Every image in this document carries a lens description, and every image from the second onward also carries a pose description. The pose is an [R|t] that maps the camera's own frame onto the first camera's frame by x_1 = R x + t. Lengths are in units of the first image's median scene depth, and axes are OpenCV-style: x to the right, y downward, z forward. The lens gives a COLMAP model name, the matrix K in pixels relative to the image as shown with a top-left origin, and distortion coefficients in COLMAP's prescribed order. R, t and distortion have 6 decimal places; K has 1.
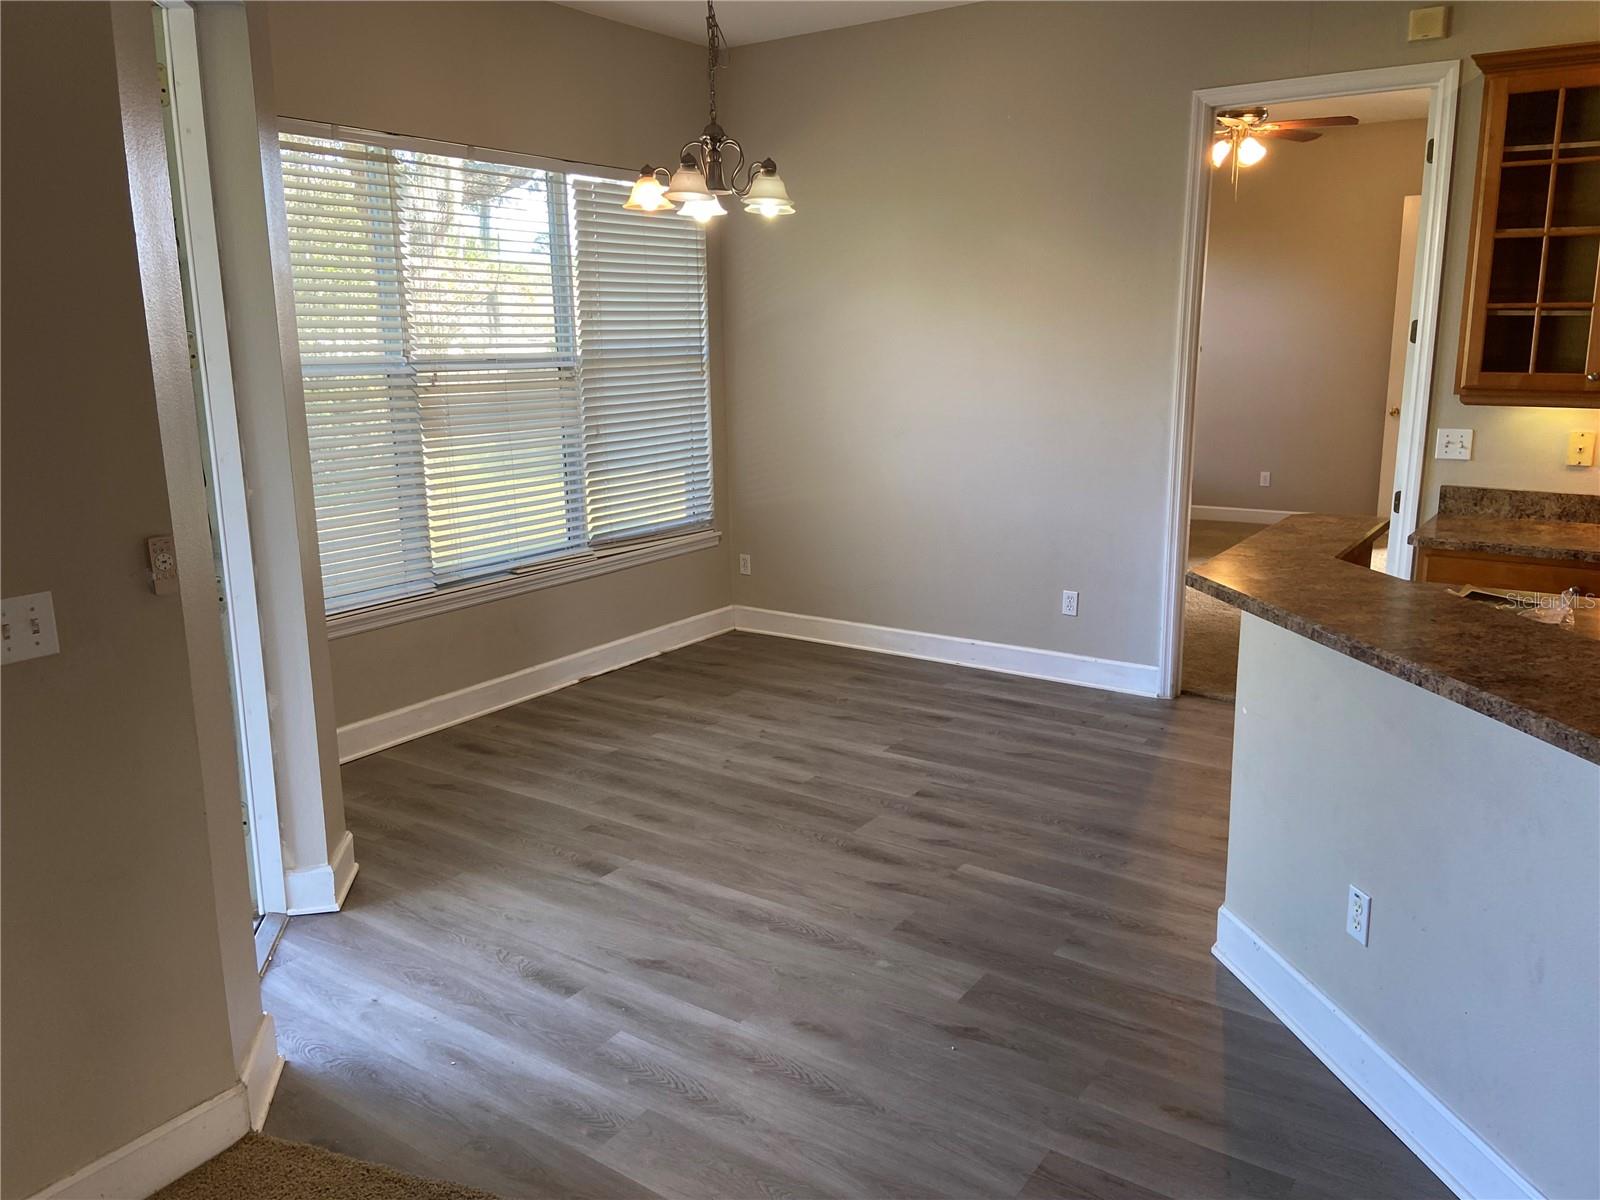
lens RADIAL K [[1216.0, 0, 804.2], [0, 1216.0, 592.4], [0, 0, 1]] dist [0.012022, 0.002622]
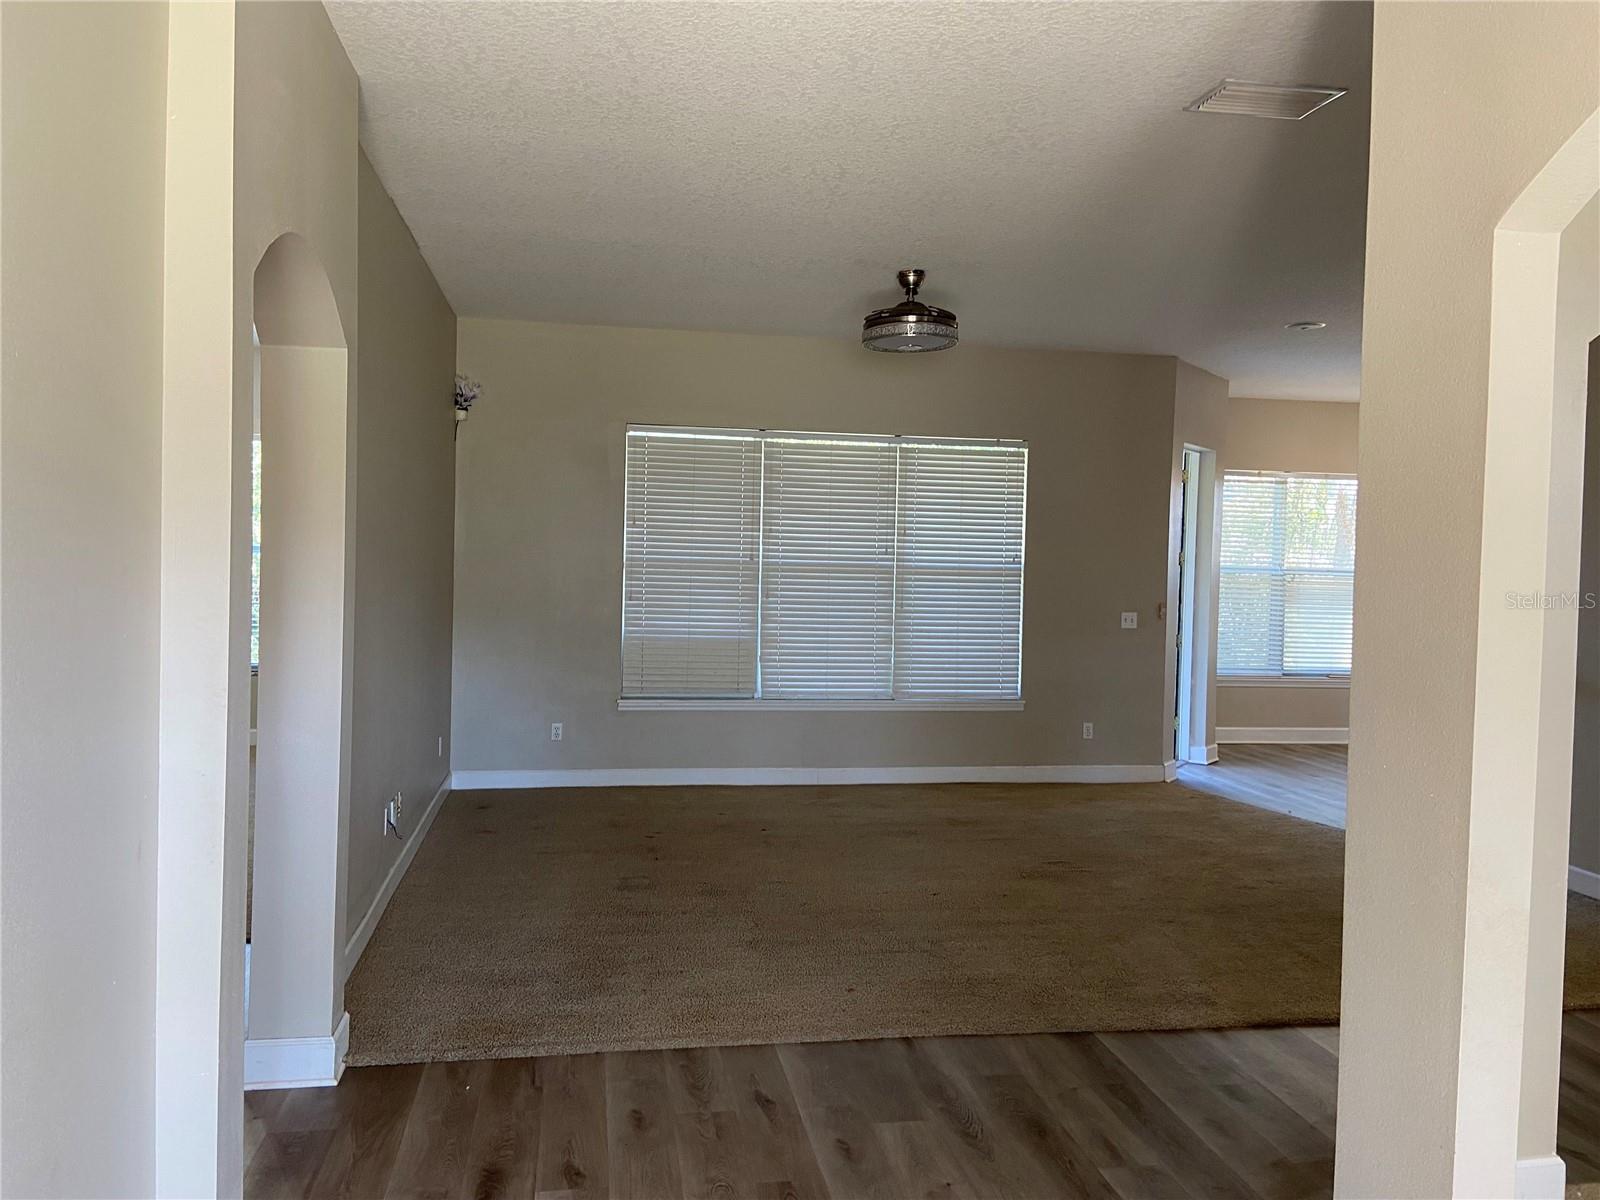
lens RADIAL K [[1216.0, 0, 802.3], [0, 1216.0, 597.0], [0, 0, 1]] dist [0.012022, 0.002622]
pose [[0.698925, 0.048875, -0.713523, 0.648976], [-0.180668, 0.977371, -0.110024, 0.260863], [0.691999, 0.205809, 0.691939, -1.123881]]
